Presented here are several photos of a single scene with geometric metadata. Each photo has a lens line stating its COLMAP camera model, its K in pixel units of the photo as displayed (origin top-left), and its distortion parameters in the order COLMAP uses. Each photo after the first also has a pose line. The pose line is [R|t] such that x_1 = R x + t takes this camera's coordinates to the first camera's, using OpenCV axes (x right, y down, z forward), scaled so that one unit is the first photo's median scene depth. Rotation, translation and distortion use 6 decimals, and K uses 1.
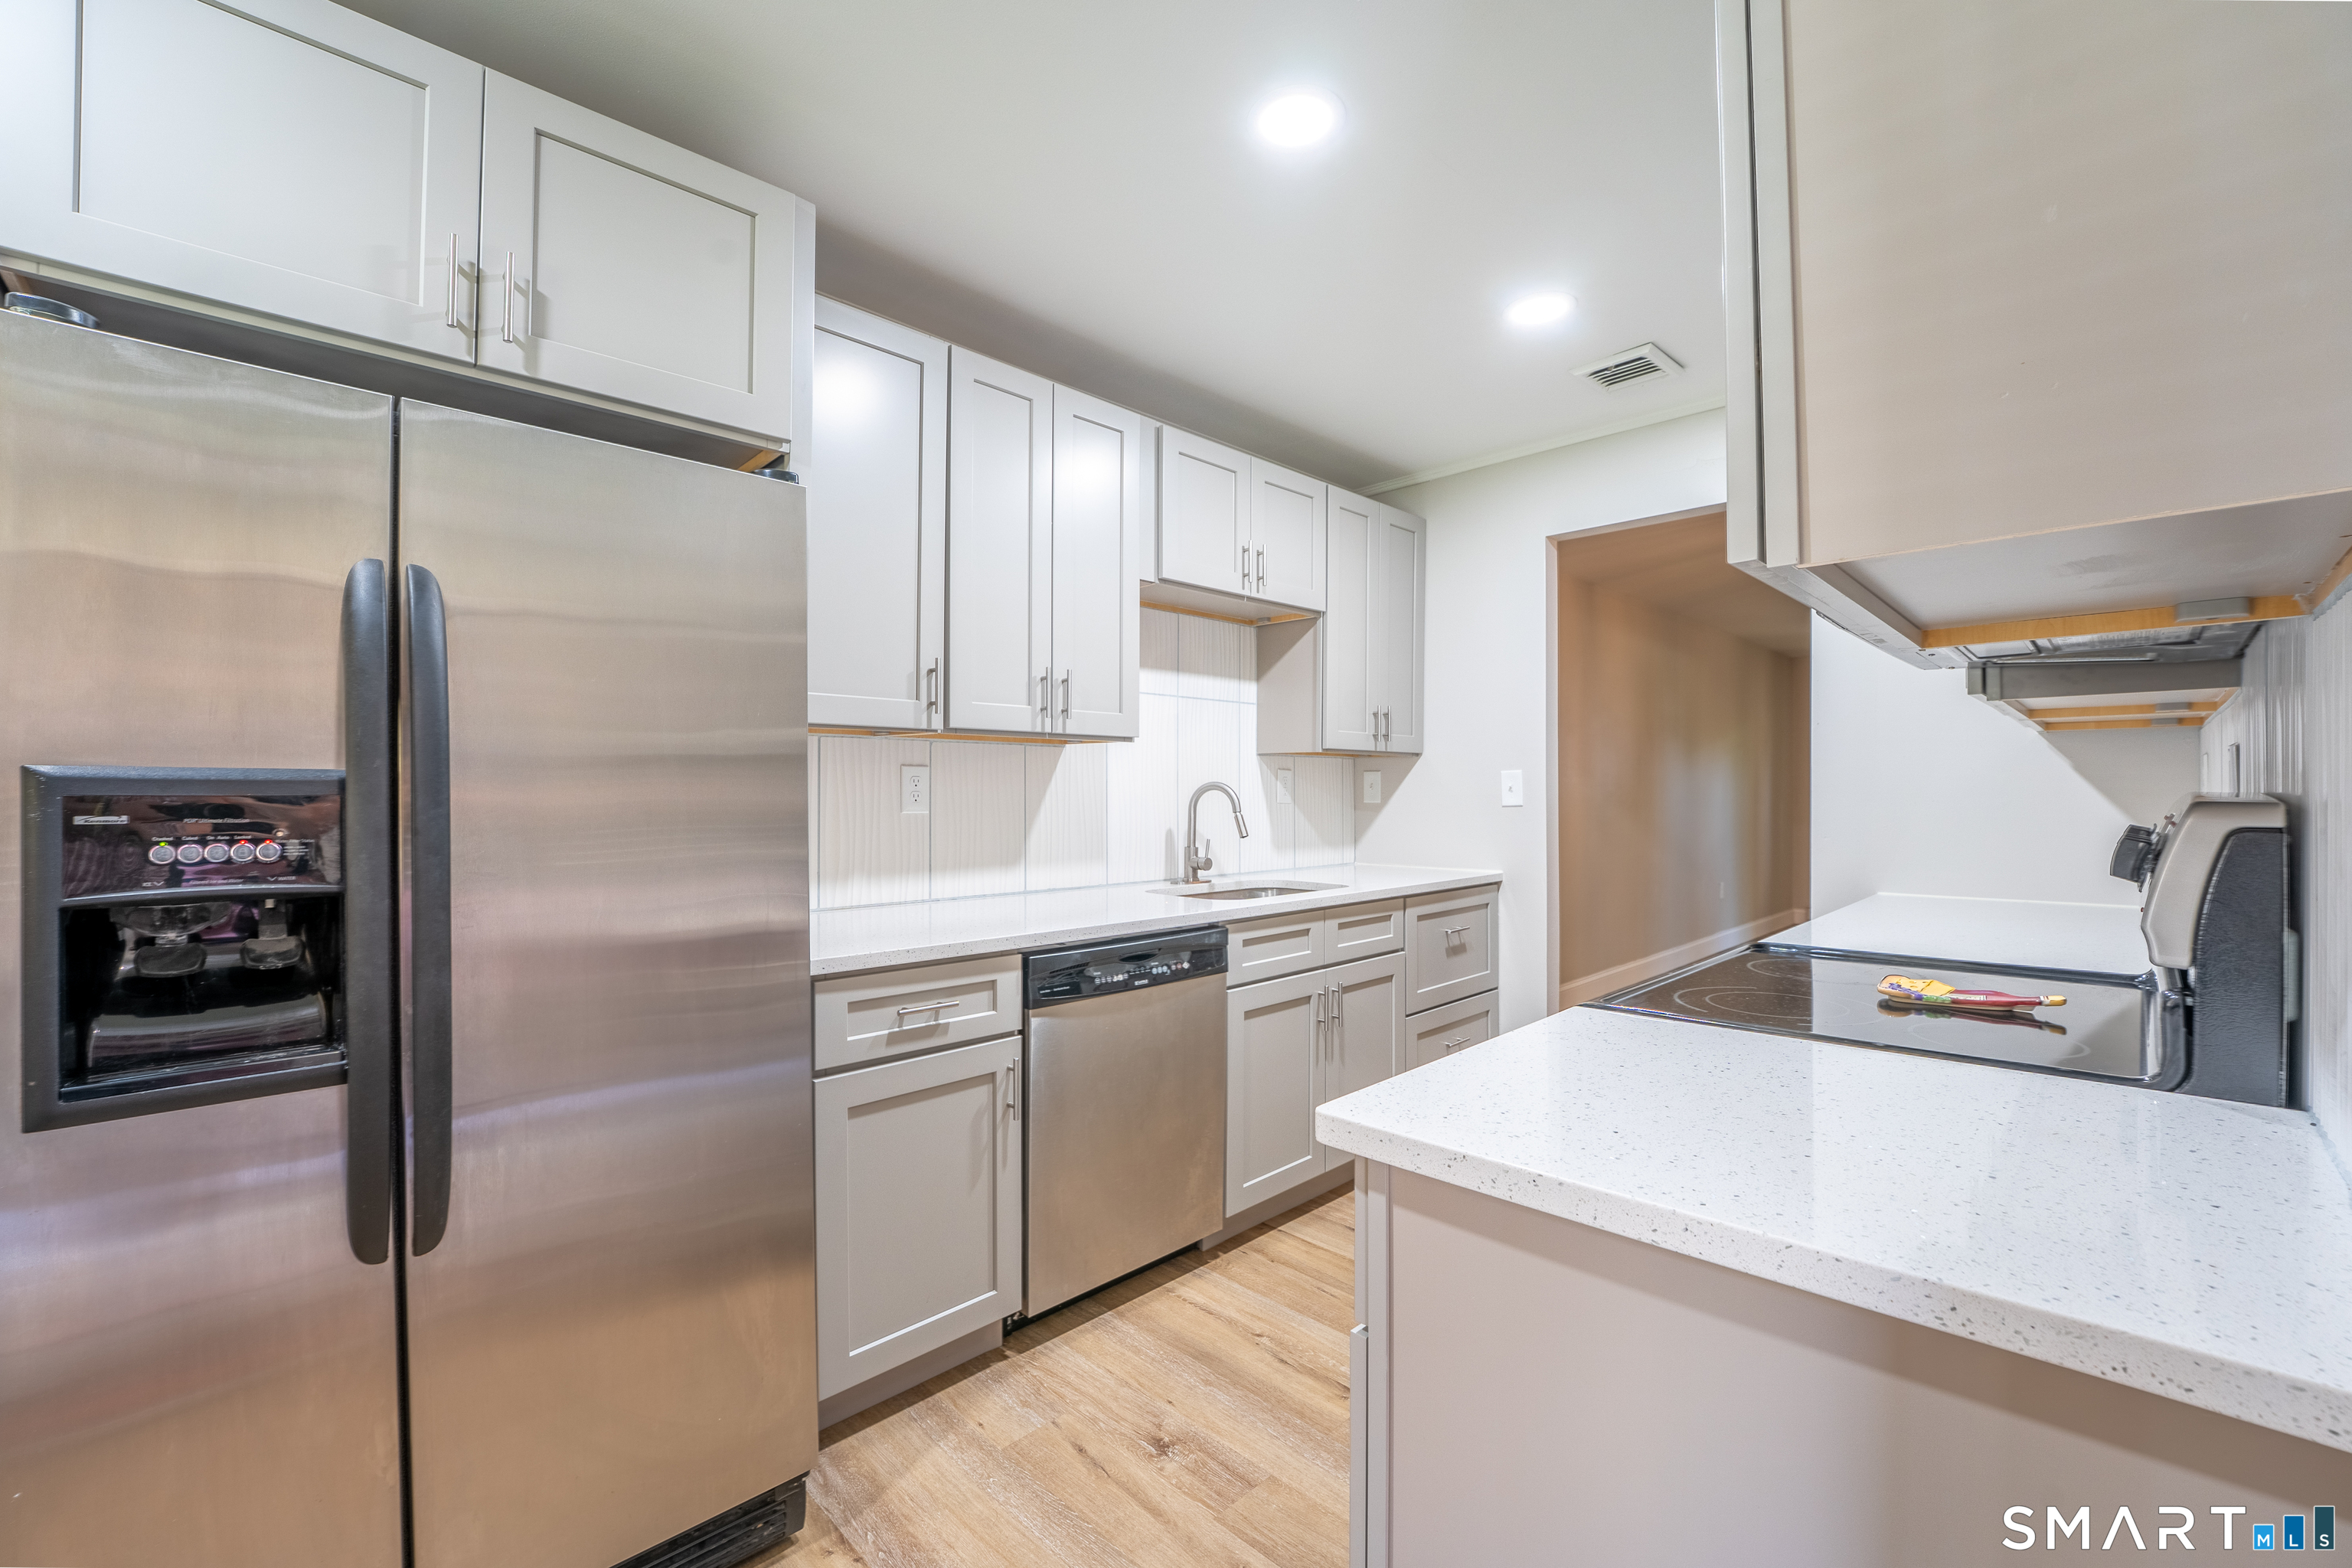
lens RADIAL K [[963.1, 0, 1181.5], [0, 963.1, 795.8], [0, 0, 1]] dist [-0.029547, 0.002501]
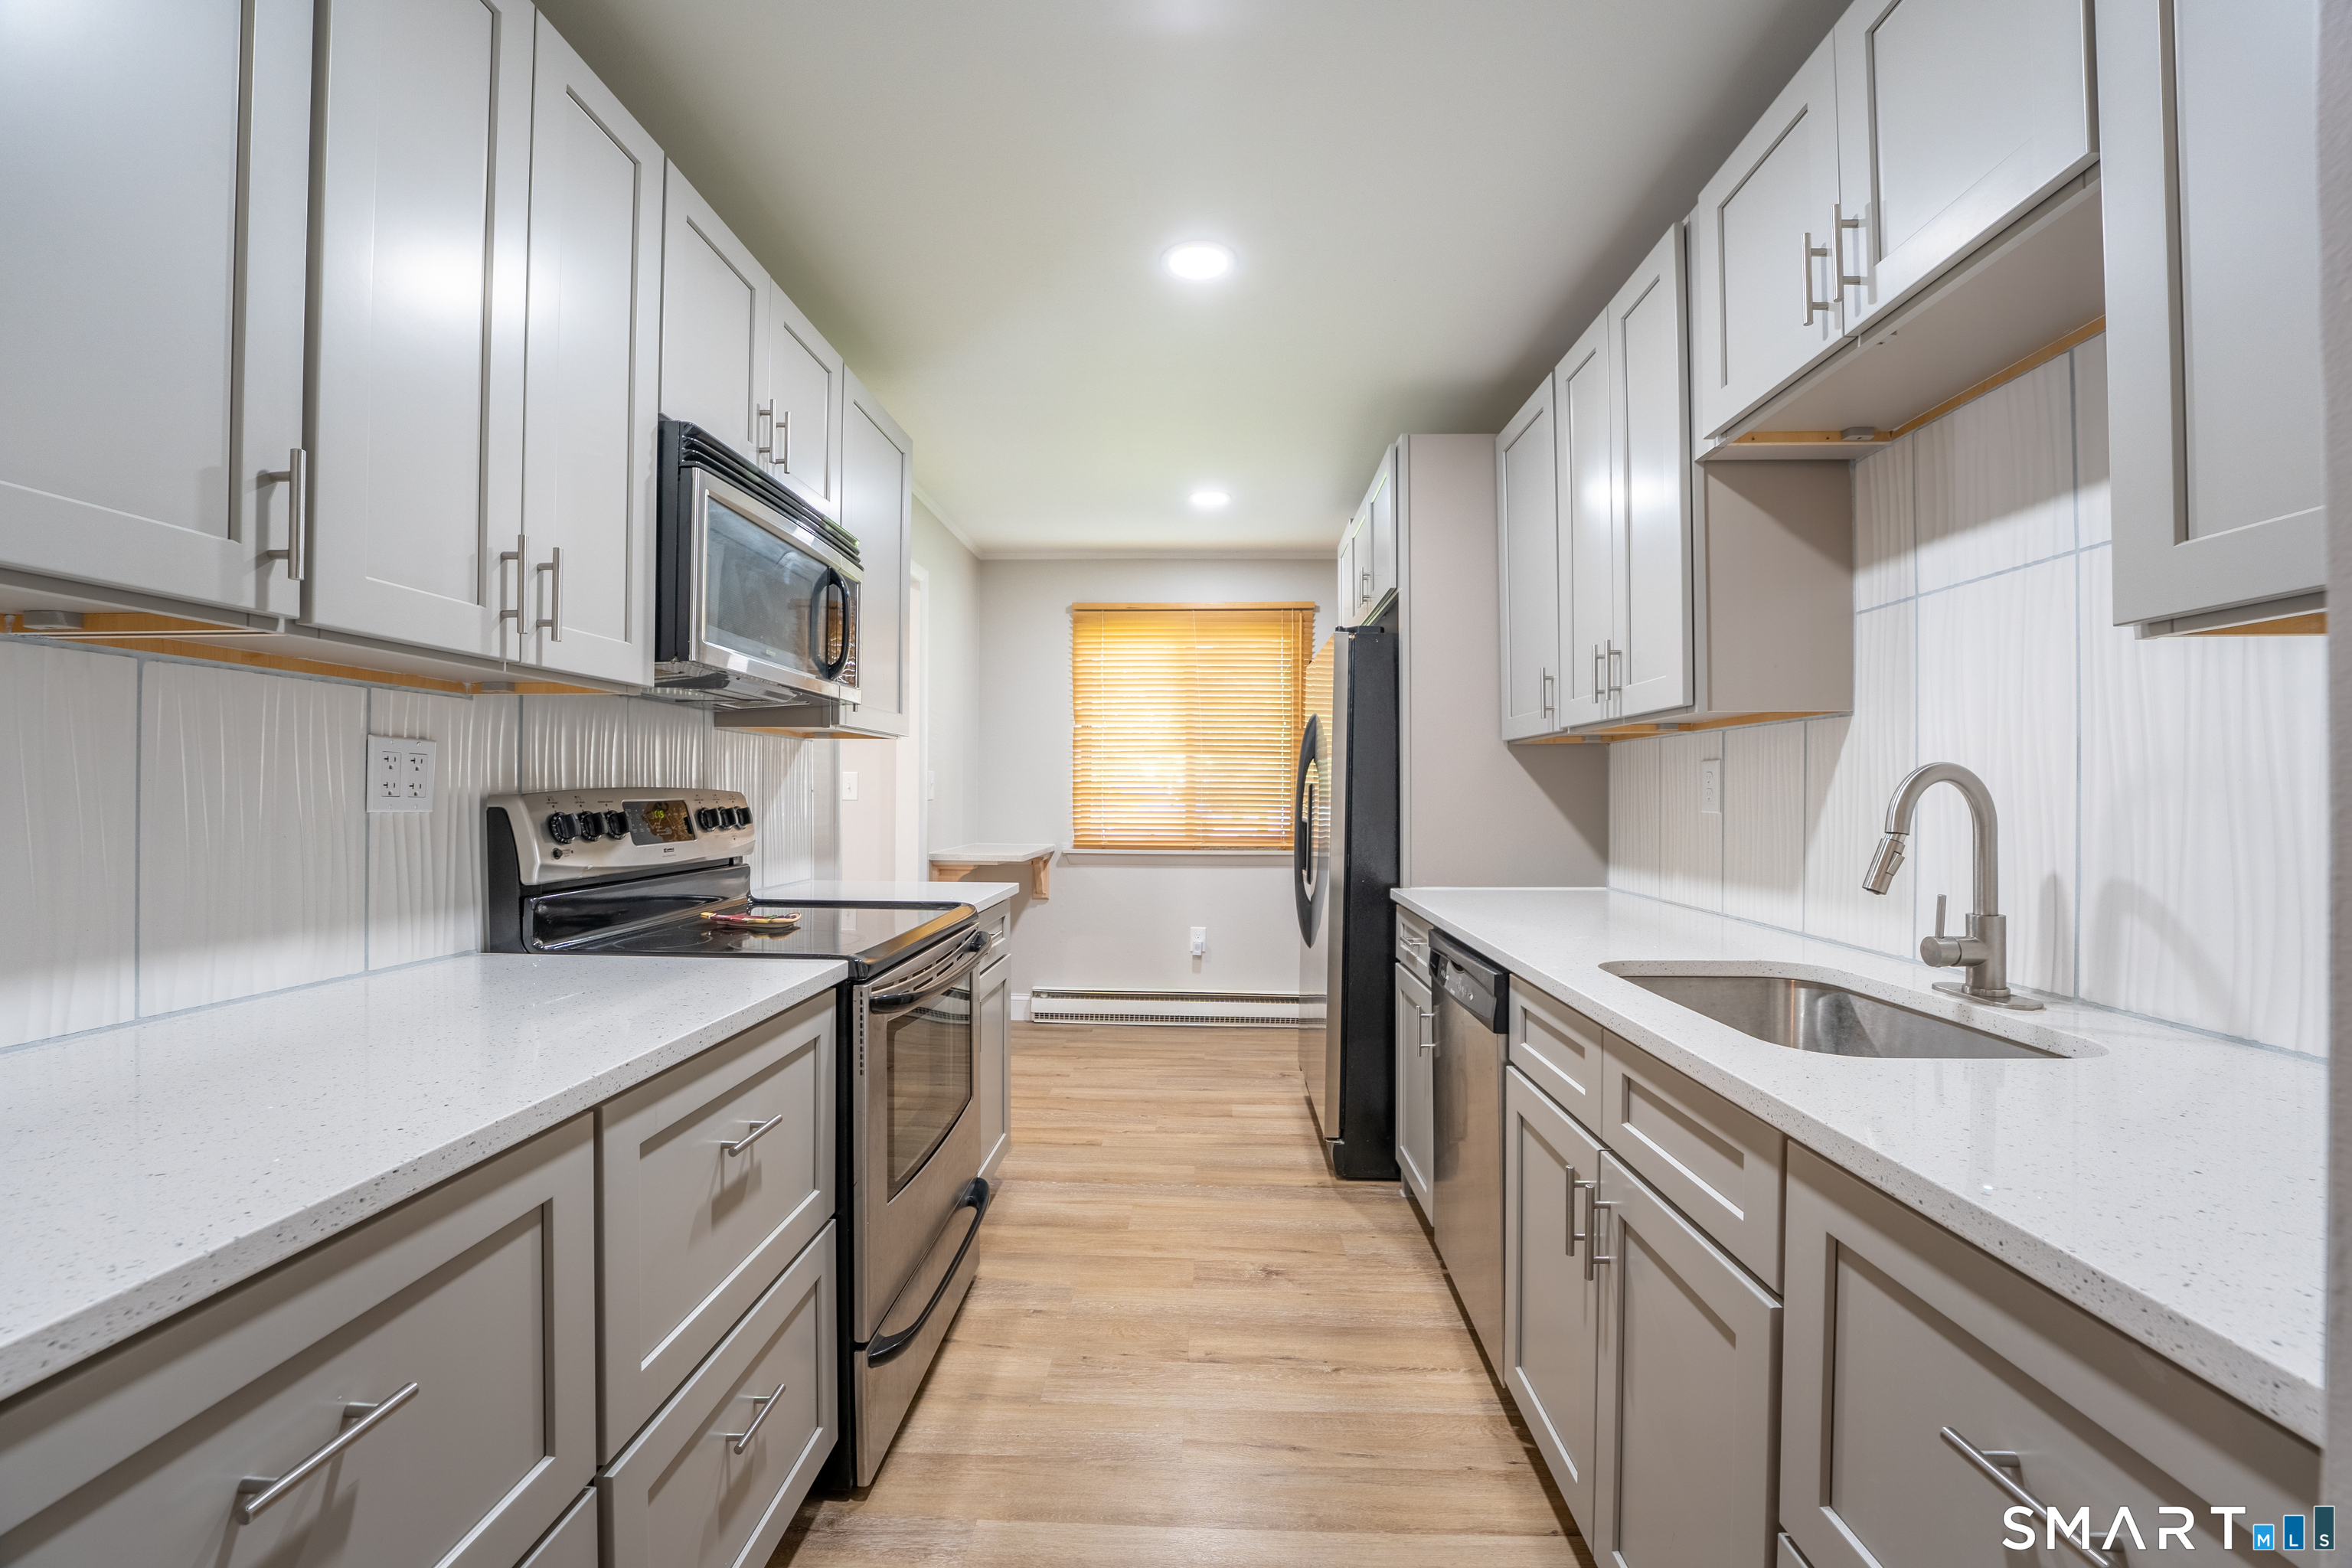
lens RADIAL K [[963.1, 0, 1188.0], [0, 963.1, 792.0], [0, 0, 1]] dist [-0.029547, 0.002501]
pose [[-0.722363, 0.002021, -0.691511, 1.001415], [0.002446, 0.999997, 0.000367, -0.002311], [0.691510, -0.001427, -0.722366, 1.896663]]
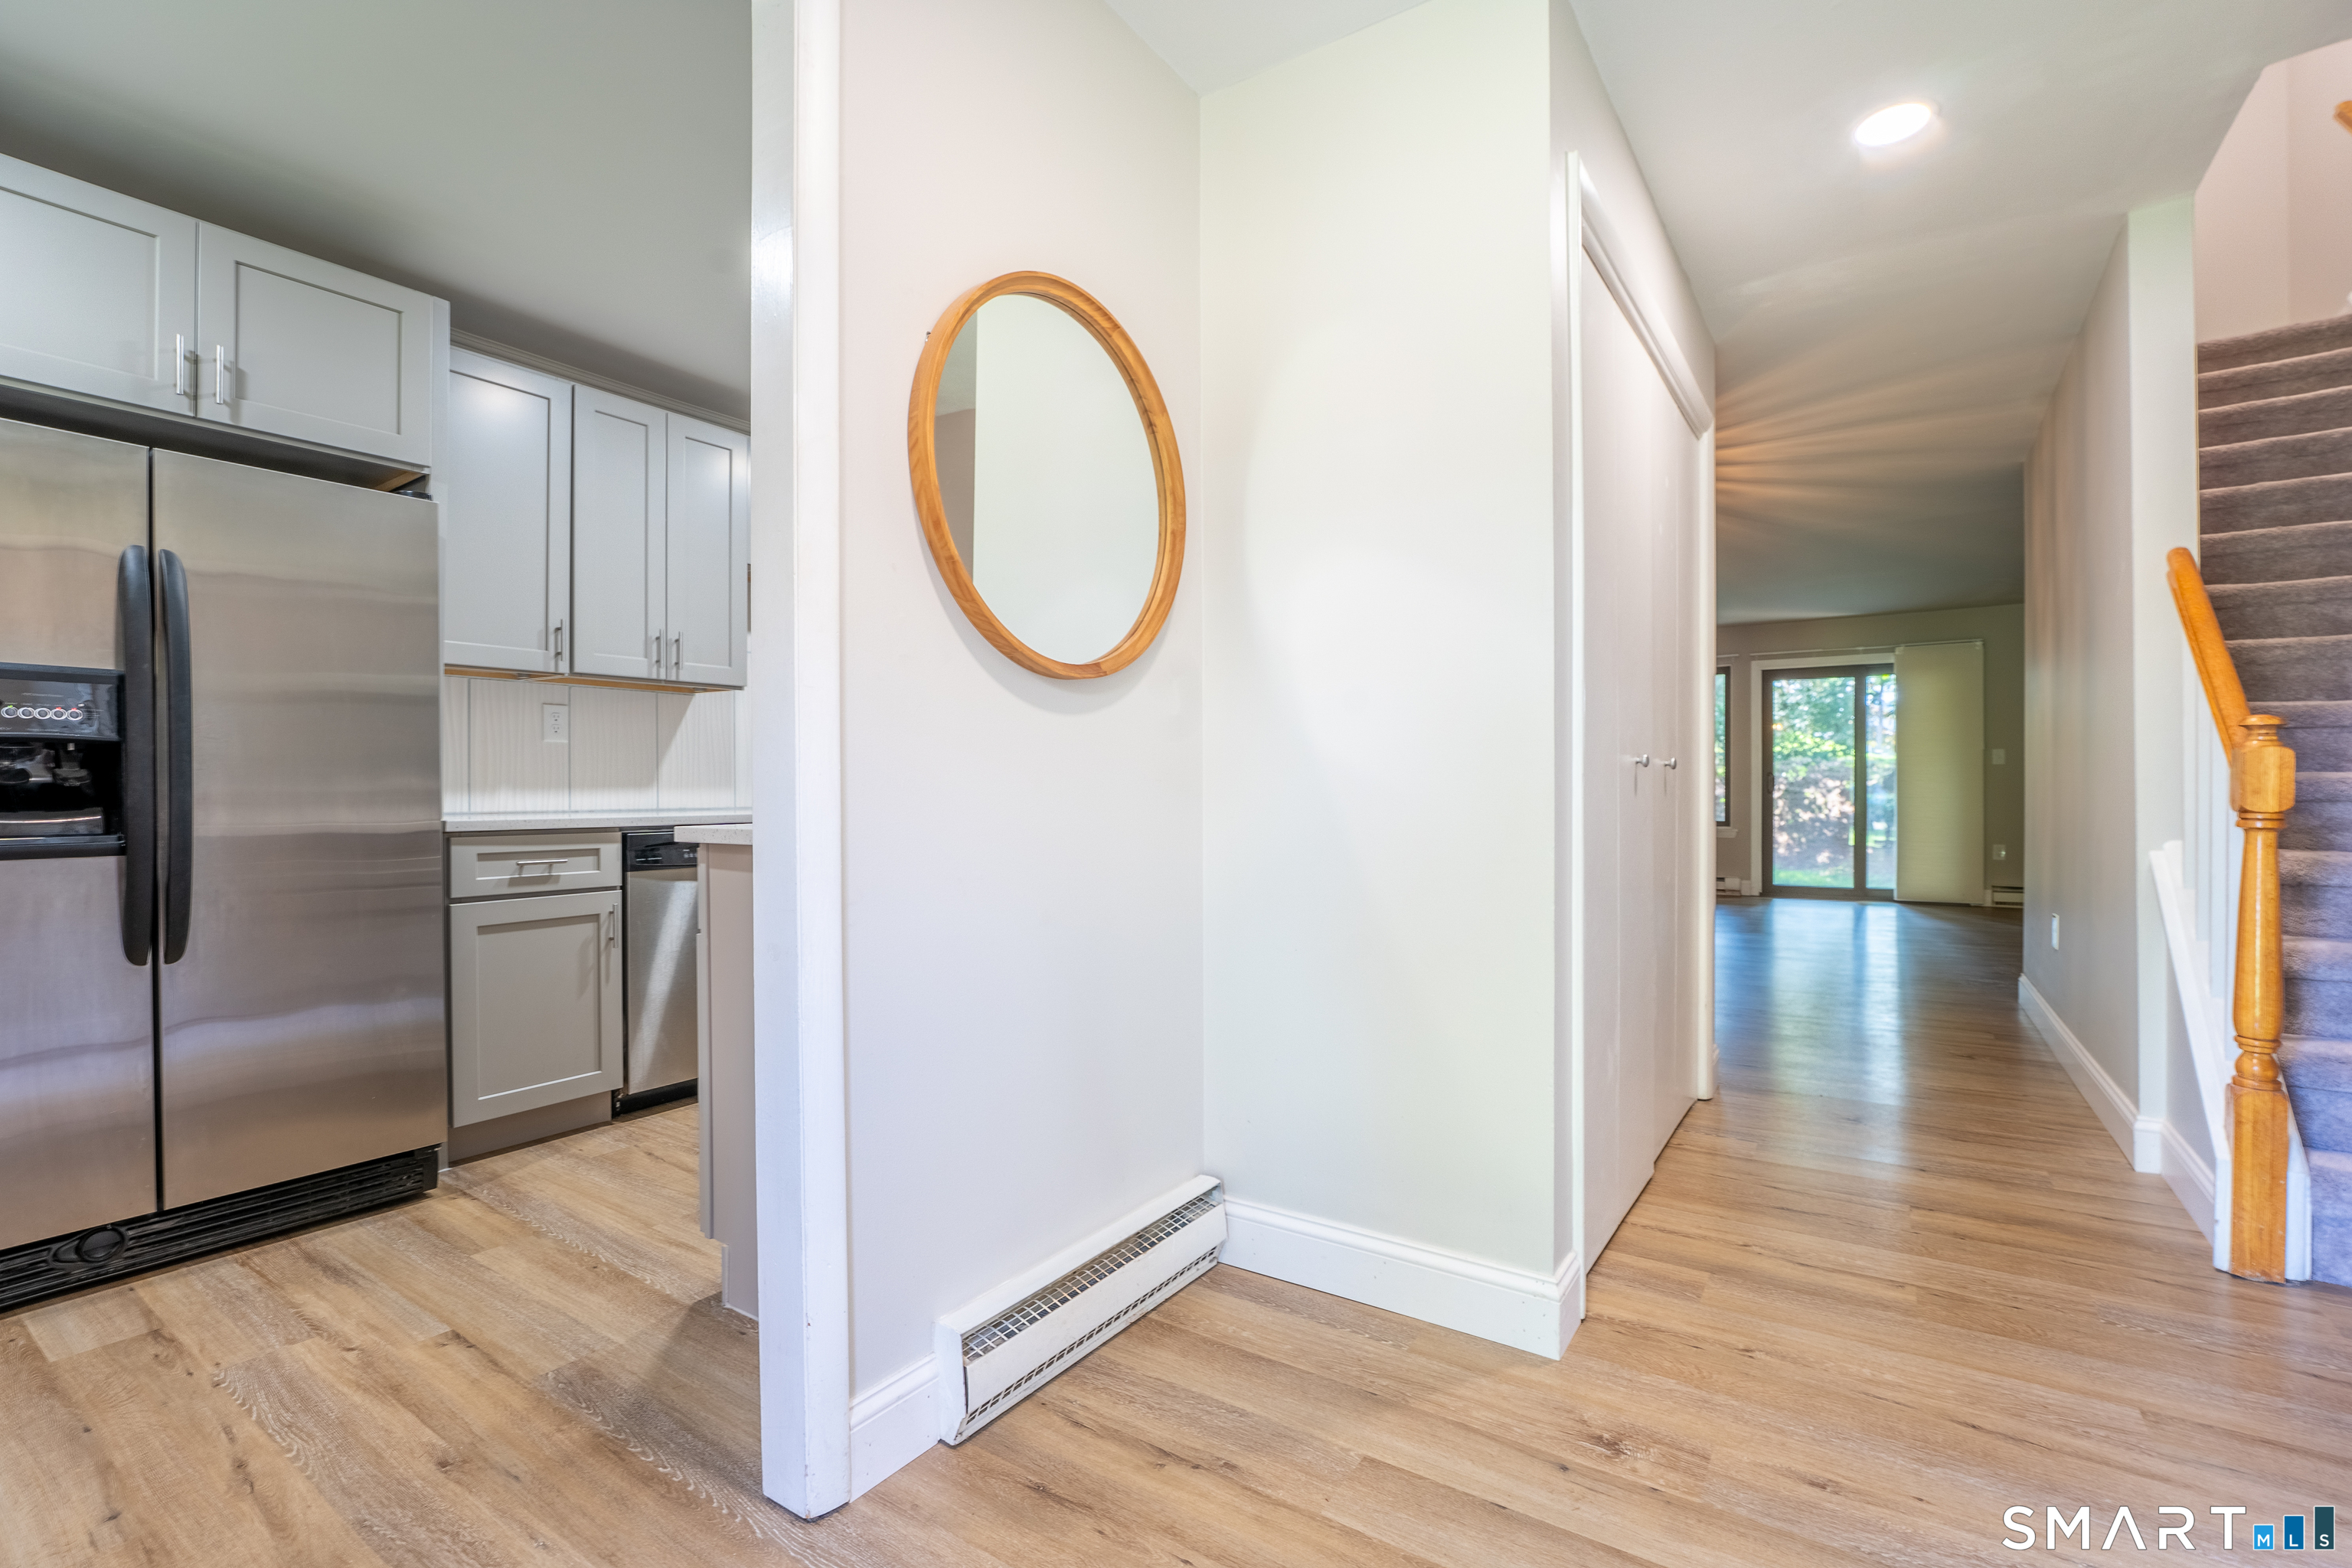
lens RADIAL K [[1029.7, 0, 1183.6], [0, 1029.7, 793.9], [0, 0, 1]] dist [-0.023115, 0.001564]
pose [[0.978419, -0.001437, 0.206624, 0.377768], [-0.000089, 0.999973, 0.007378, 0.113054], [-0.206629, -0.007238, 0.978393, -0.724633]]
